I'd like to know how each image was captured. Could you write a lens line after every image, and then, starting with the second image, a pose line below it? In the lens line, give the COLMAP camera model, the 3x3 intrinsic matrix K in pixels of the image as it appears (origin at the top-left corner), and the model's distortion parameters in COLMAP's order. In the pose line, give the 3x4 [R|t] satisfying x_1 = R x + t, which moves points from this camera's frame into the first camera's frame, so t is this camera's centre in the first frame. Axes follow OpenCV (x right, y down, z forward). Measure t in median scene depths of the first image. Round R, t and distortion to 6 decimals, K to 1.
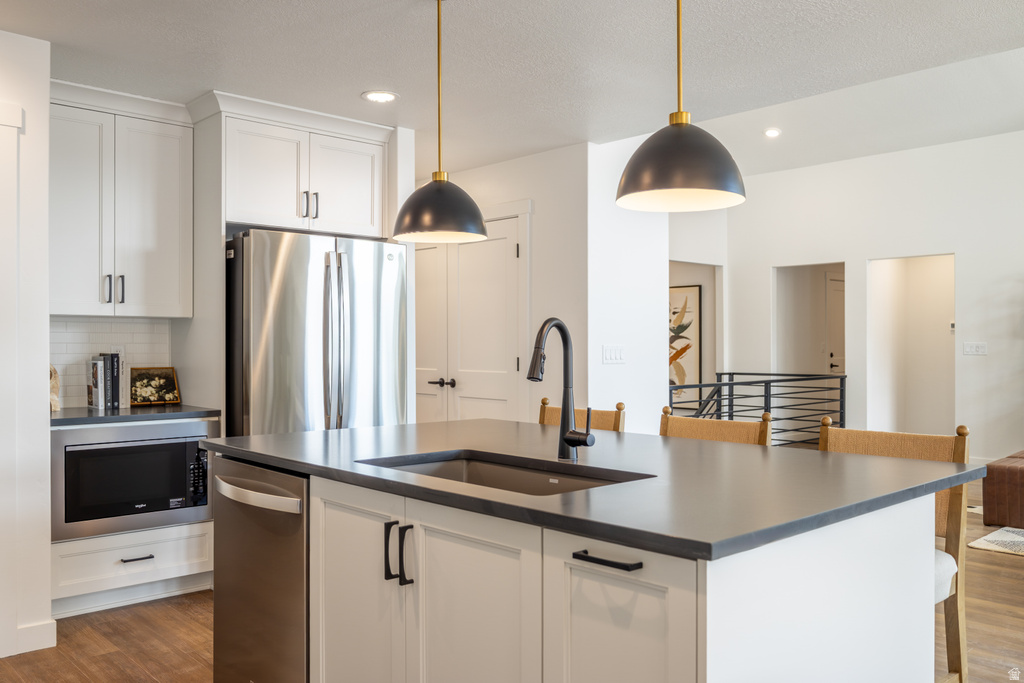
lens RADIAL K [[848.9, 0, 512.0], [0, 848.9, 341.5], [0, 0, 1]] dist [-0.013070, 0.008289]
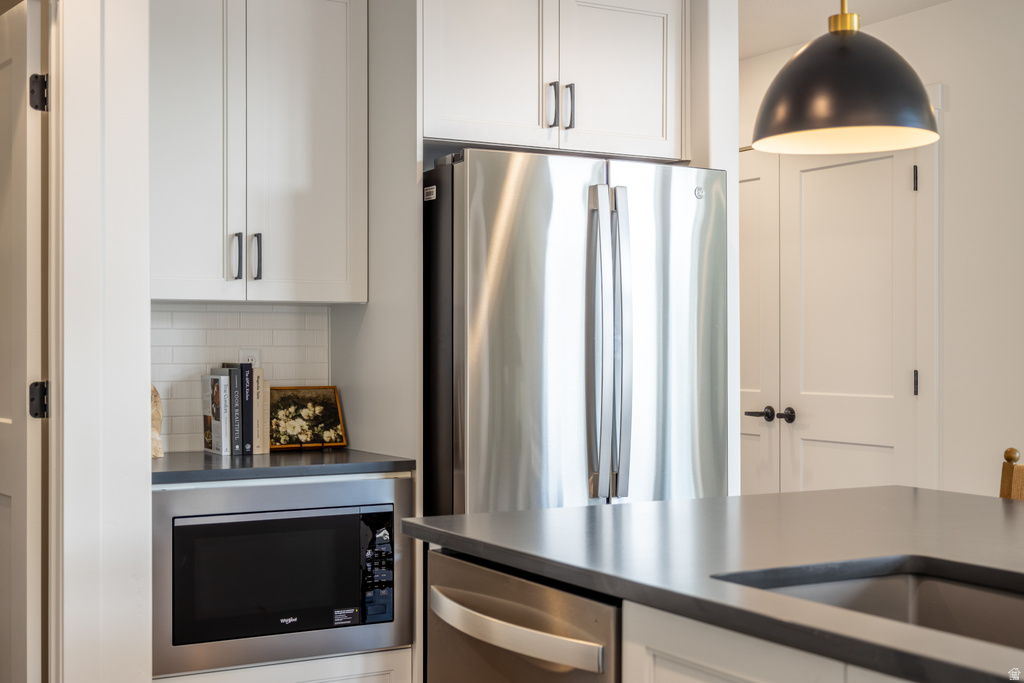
lens RADIAL K [[1361.2, 0, 512.0], [0, 1361.2, 341.5], [0, 0, 1]] dist [0.008973, -0.000855]
pose [[0.973876, -0.002818, -0.227064, -0.063751], [0.002579, 0.999996, -0.001348, 0.000322], [0.227067, 0.000727, 0.973879, 0.097274]]
